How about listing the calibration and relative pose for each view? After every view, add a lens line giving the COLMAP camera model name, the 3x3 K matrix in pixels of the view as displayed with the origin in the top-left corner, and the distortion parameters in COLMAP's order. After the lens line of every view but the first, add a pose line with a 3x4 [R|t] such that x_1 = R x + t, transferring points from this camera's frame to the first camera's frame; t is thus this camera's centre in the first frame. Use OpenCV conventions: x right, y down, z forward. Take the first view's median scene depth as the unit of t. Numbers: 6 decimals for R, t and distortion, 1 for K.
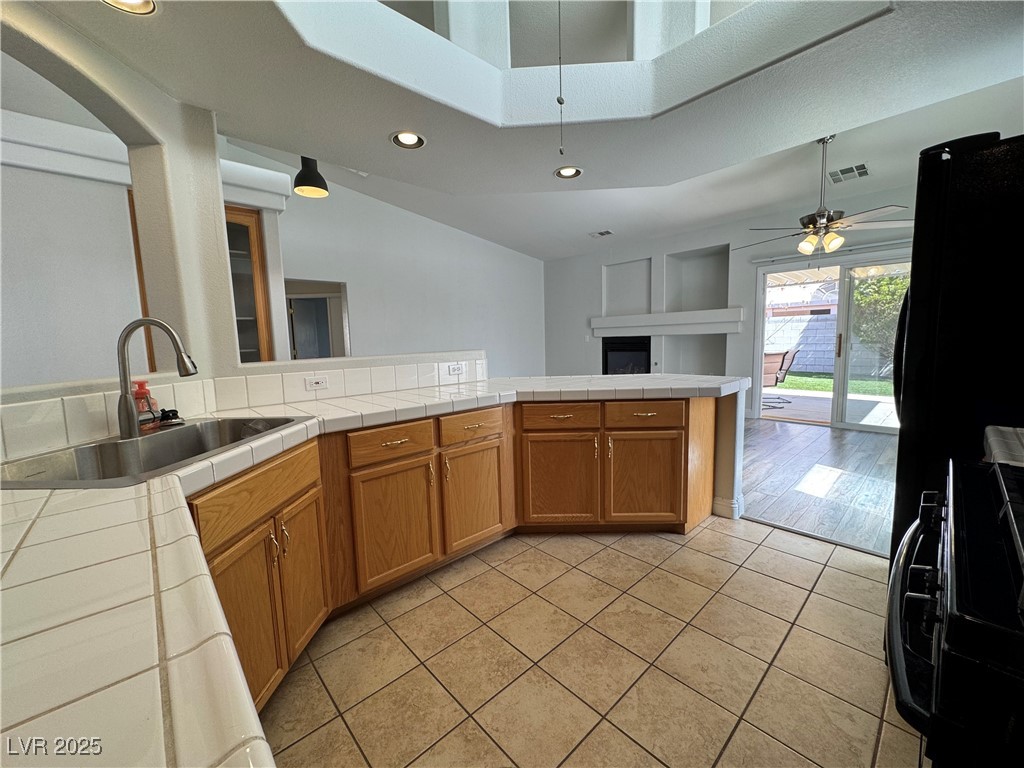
lens RADIAL K [[407.9, 0, 516.2], [0, 407.9, 384.2], [0, 0, 1]] dist [-0.003275, 0.000279]
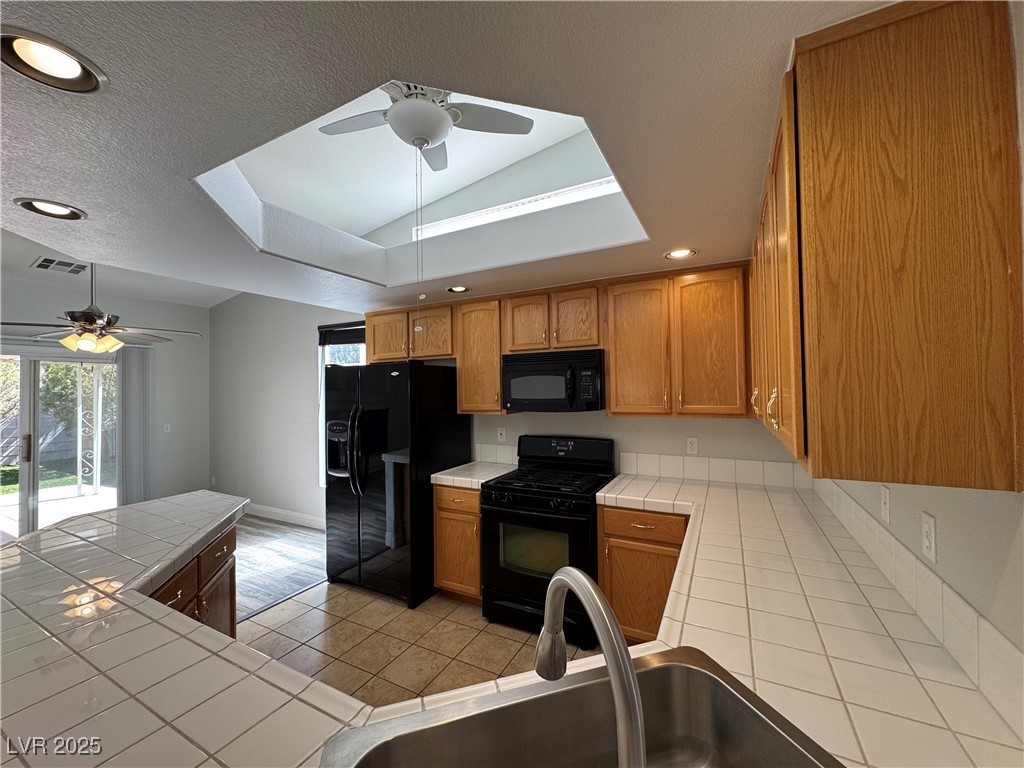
lens RADIAL K [[407.9, 0, 508.4], [0, 407.9, 377.7], [0, 0, 1]] dist [-0.003275, 0.000279]
pose [[-0.320328, 0.053841, 0.945775, -0.284502], [0.132743, 0.991084, -0.011462, -0.080911], [-0.937960, 0.121874, -0.324619, 0.261699]]
